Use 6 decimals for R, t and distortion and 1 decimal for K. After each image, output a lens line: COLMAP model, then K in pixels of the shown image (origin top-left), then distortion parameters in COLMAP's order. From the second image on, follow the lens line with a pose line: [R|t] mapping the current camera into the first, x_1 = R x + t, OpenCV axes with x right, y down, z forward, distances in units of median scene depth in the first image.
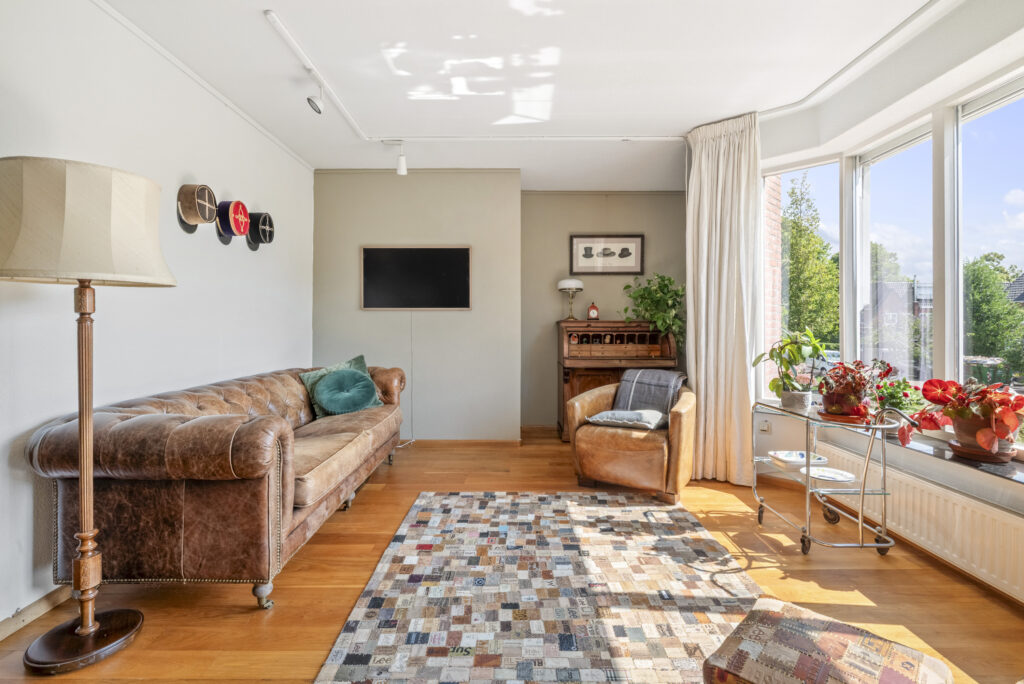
lens RADIAL K [[478.6, 0, 516.9], [0, 478.6, 324.5], [0, 0, 1]] dist [-0.000087, 0.000085]
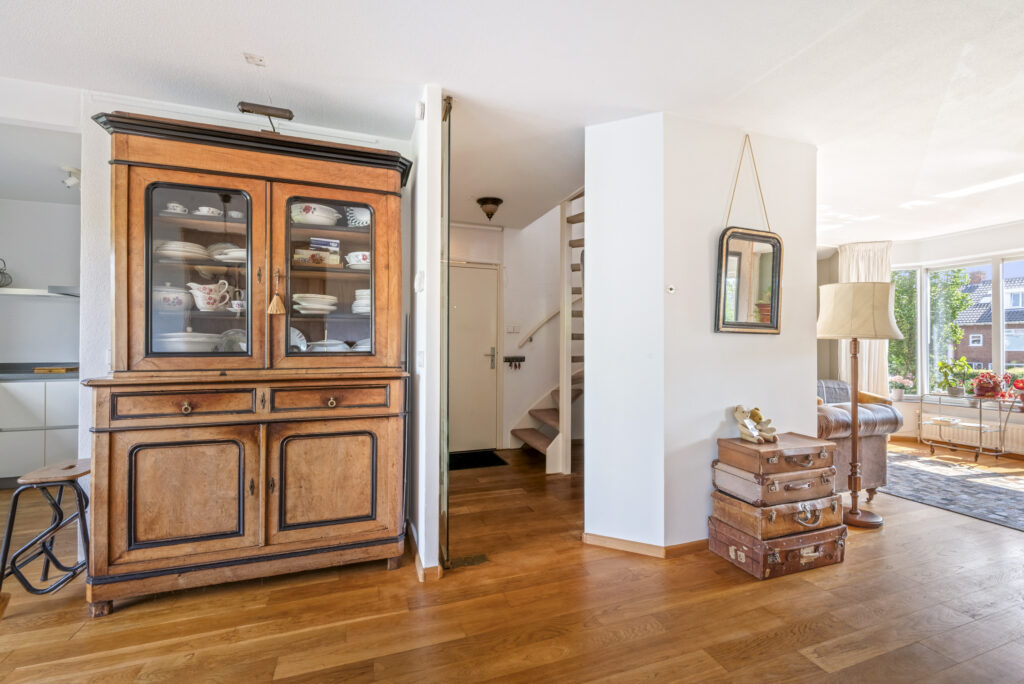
lens RADIAL K [[442.0, 0, 516.0], [0, 442.0, 343.8], [0, 0, 1]] dist [-0.000224, -0.000014]
pose [[0.941611, 0.006495, 0.336641, -1.228490], [-0.004537, 0.999968, -0.006602, -0.019031], [-0.336674, 0.004689, 0.941610, -0.113231]]
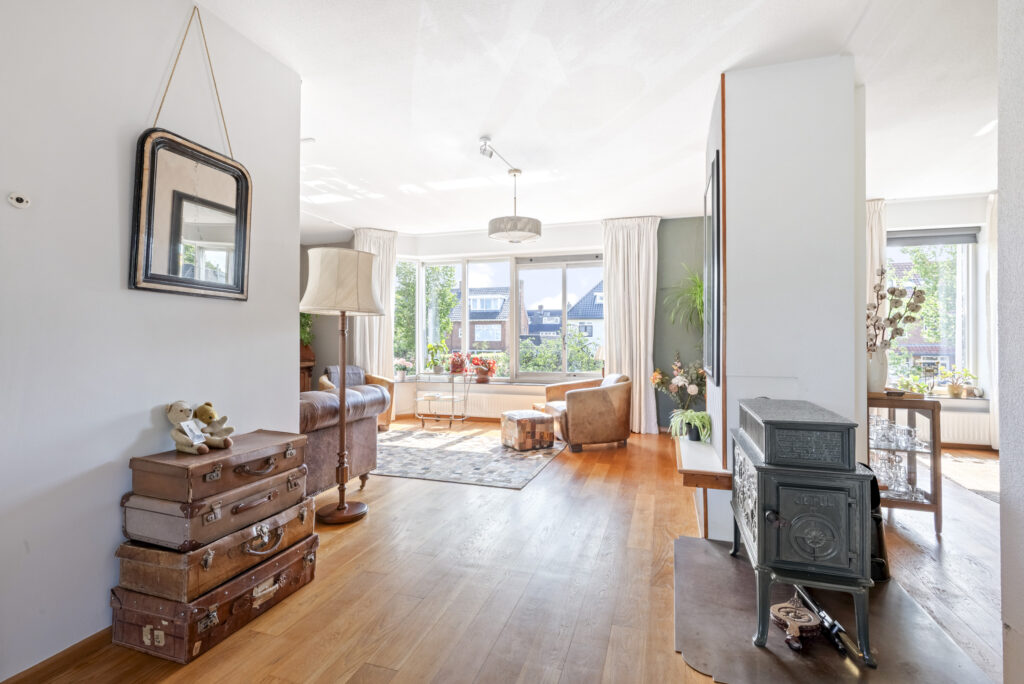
lens RADIAL K [[476.8, 0, 509.4], [0, 476.8, 339.1], [0, 0, 1]] dist [0.025249, -0.000066]
pose [[0.321140, 0.004110, 0.947023, -1.031974], [-0.004383, 0.999986, -0.002854, 0.005780], [-0.947022, -0.003234, 0.321154, -0.071510]]
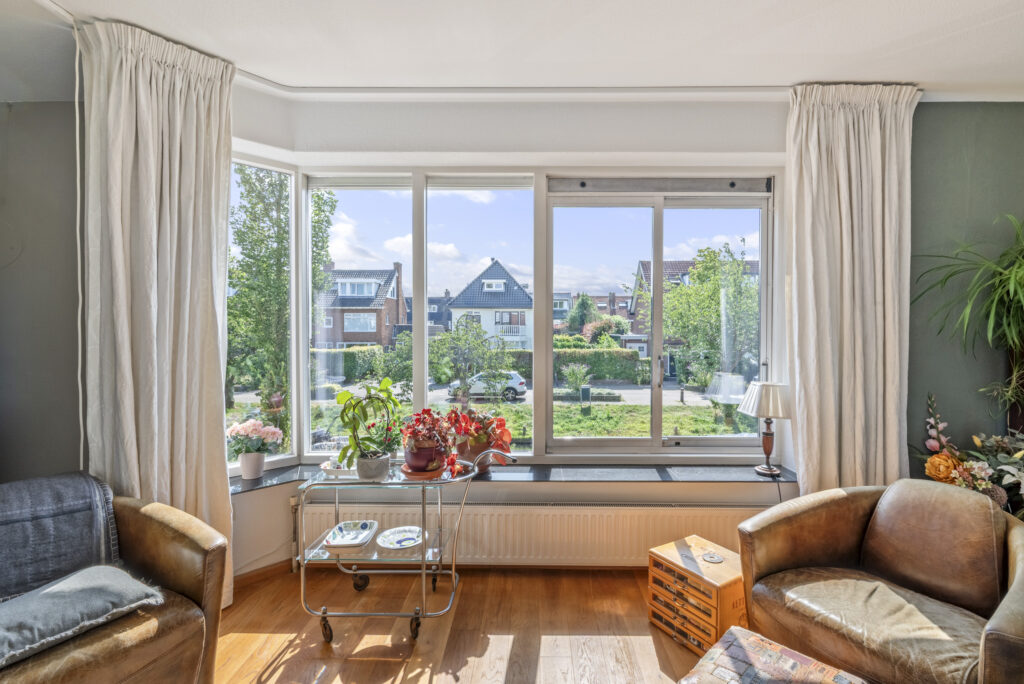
lens RADIAL K [[476.6, 0, 528.4], [0, 476.6, 338.1], [0, 0, 1]] dist [-0.000997, -0.000093]
pose [[0.016812, -0.018668, 0.999684, -0.155707], [-0.004506, 0.999814, 0.018746, -0.054050], [-0.999849, -0.004819, 0.016725, 0.468251]]
